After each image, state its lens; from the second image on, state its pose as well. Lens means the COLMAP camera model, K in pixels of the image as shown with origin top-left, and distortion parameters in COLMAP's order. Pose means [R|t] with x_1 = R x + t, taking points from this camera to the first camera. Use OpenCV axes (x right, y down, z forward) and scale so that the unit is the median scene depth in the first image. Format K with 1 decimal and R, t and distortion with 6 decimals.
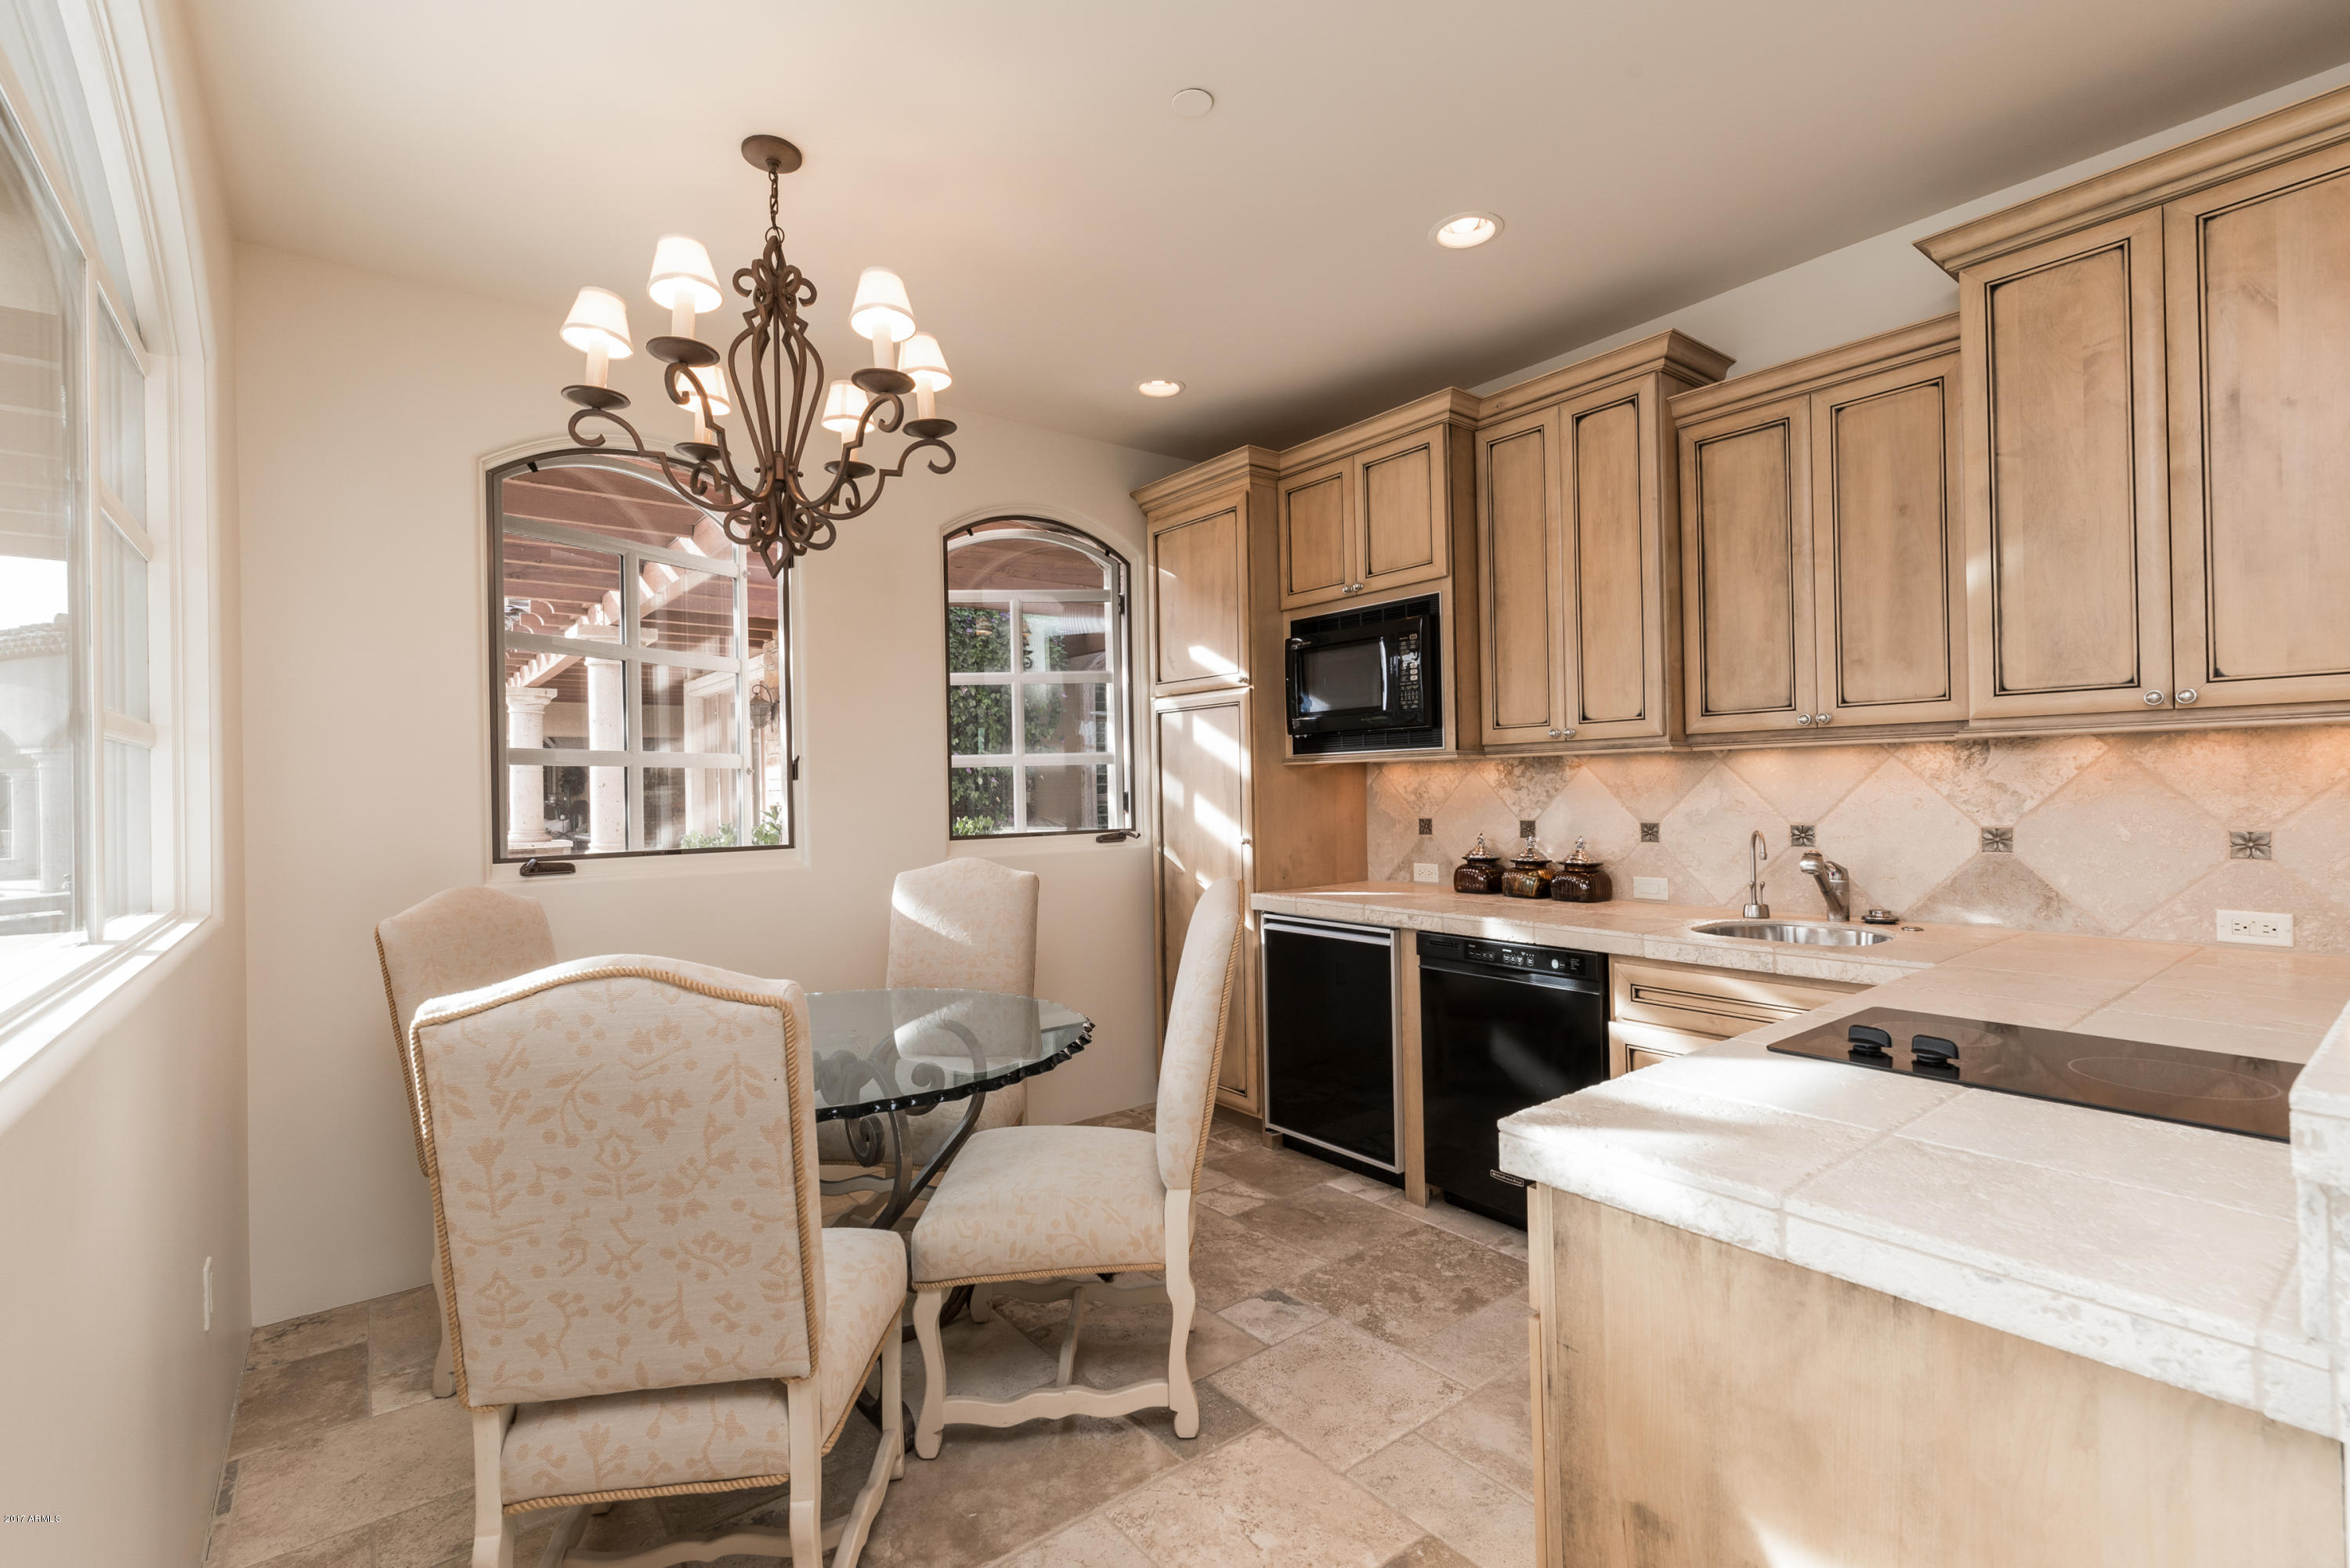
lens RADIAL K [[1078.7, 0, 1185.7], [0, 1078.7, 785.2], [0, 0, 1]] dist [-0.000681, -0.000023]
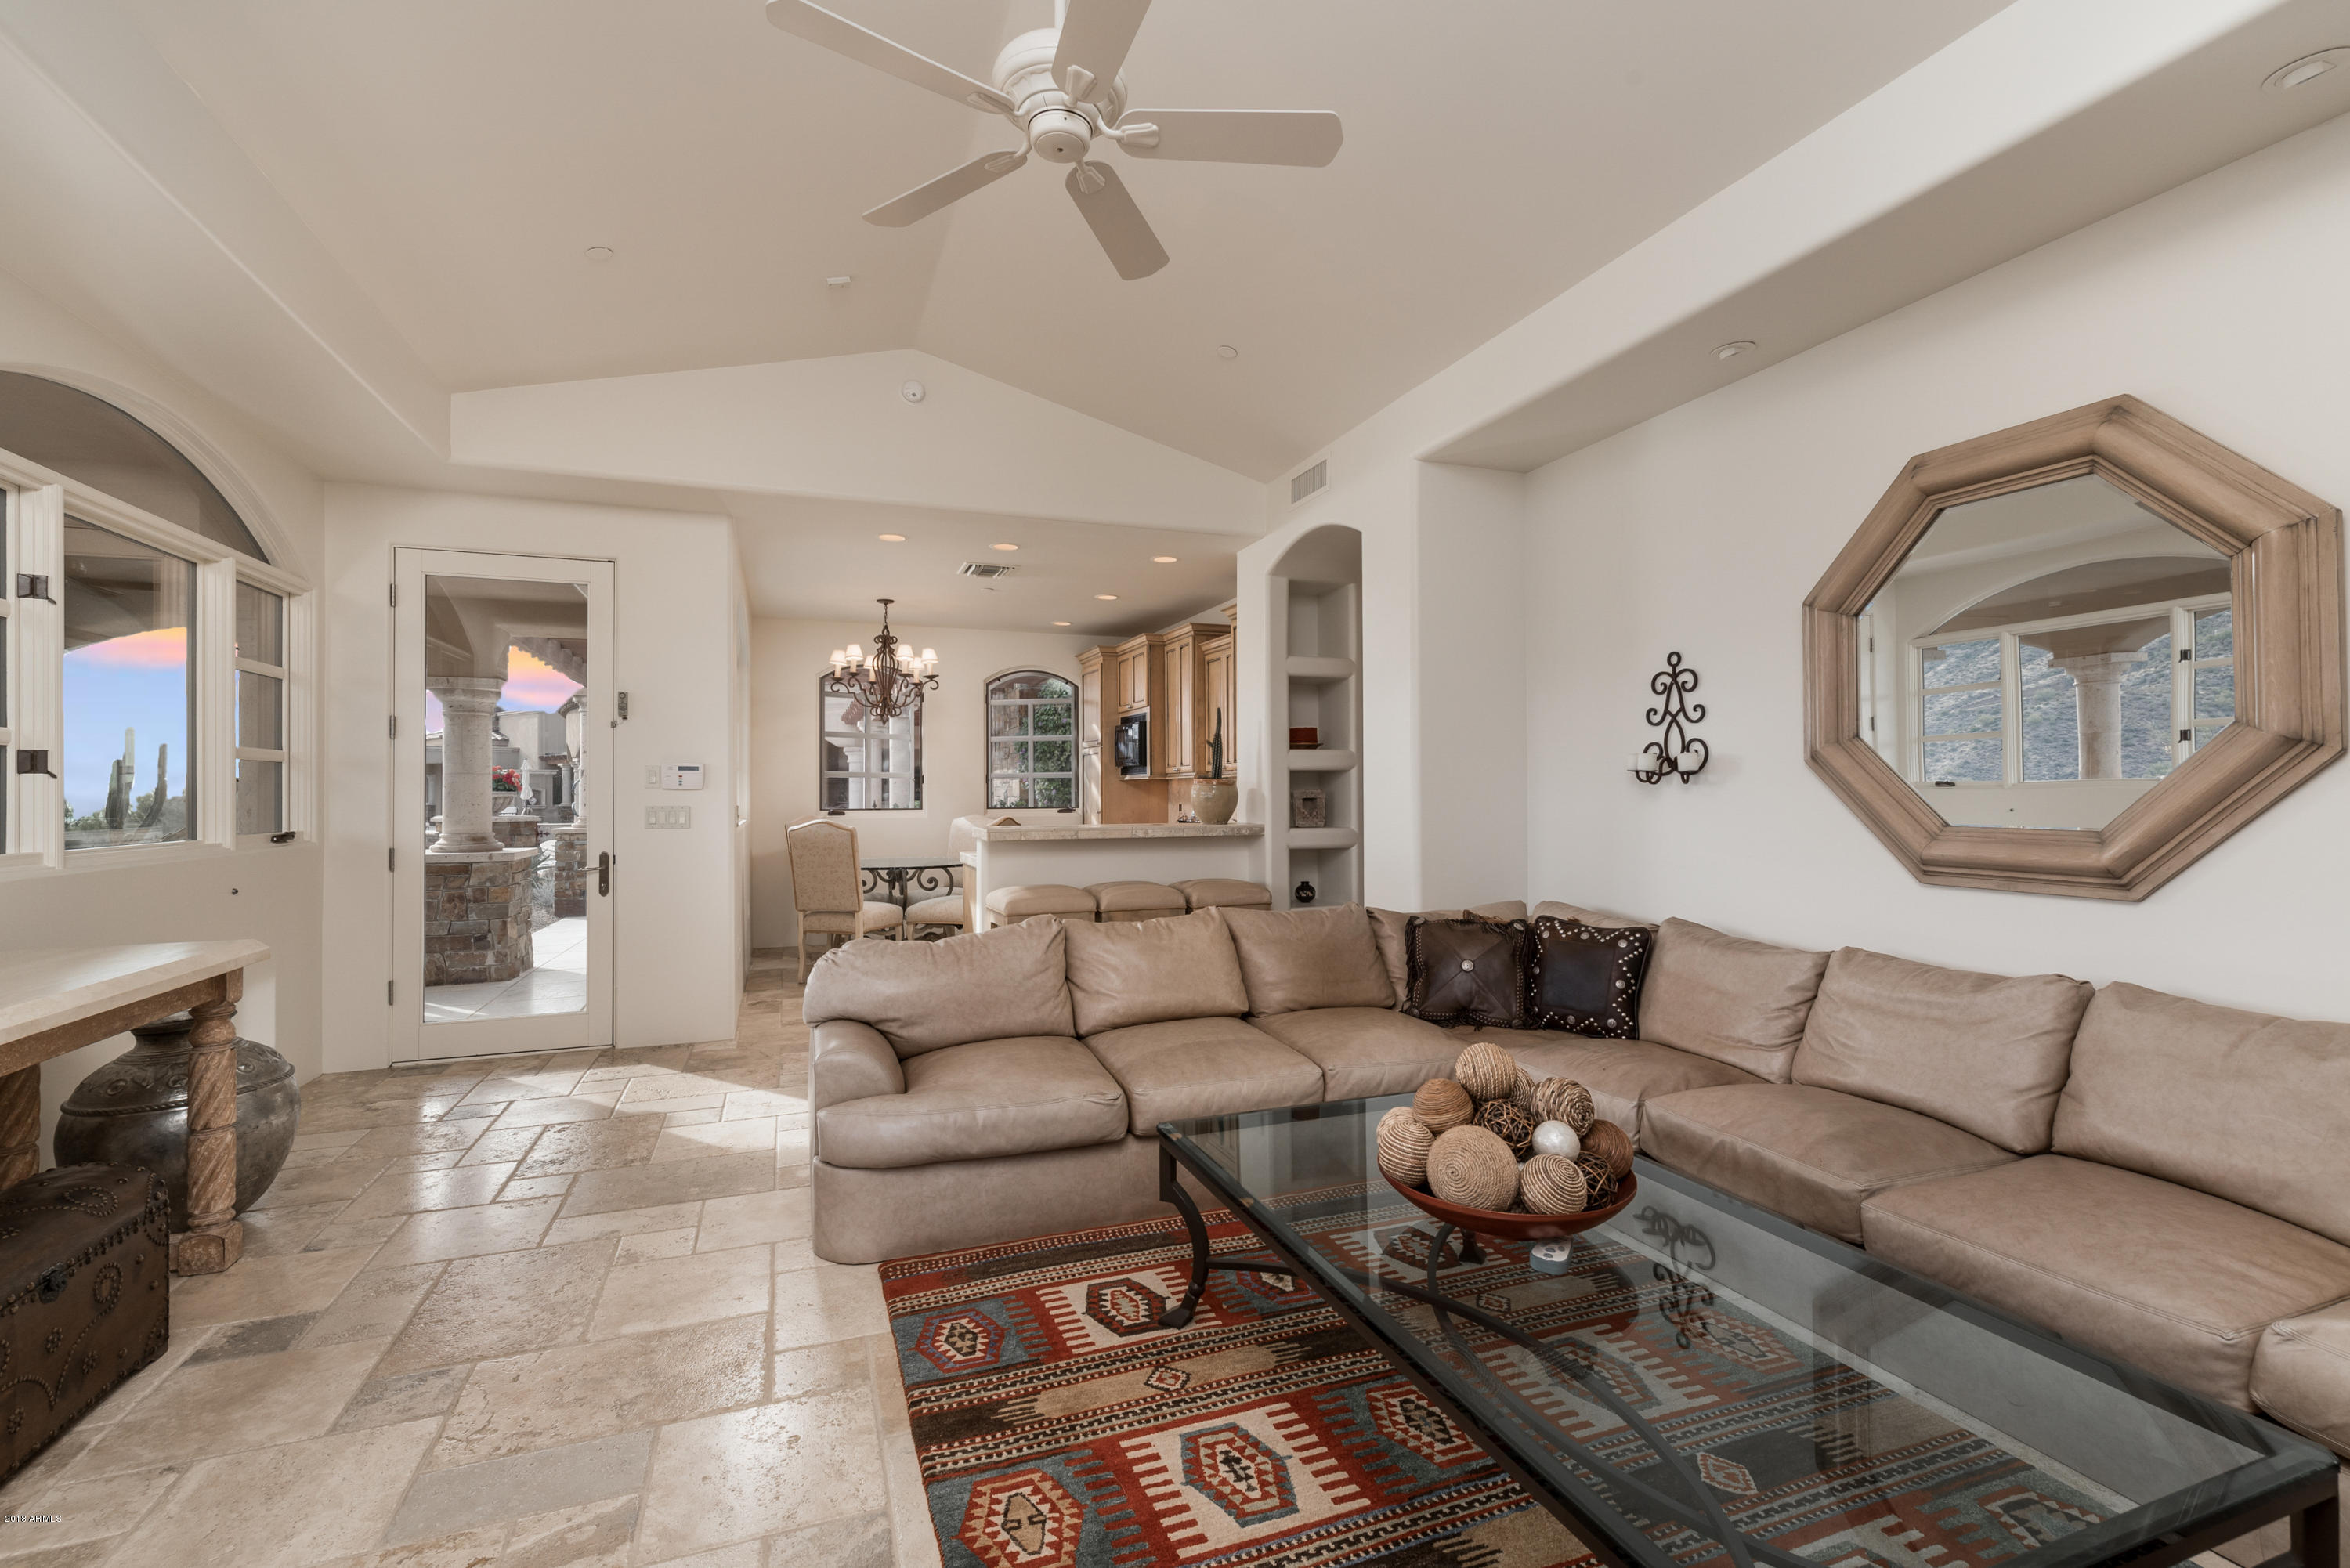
lens RADIAL K [[1078.7, 0, 1175.9], [0, 1078.7, 781.8], [0, 0, 1]] dist [-0.000681, -0.000023]
pose [[0.952242, 0.011120, -0.305141, 1.072873], [-0.011301, 0.999935, 0.001172, -0.019716], [0.305134, 0.002332, 0.952307, -1.372075]]
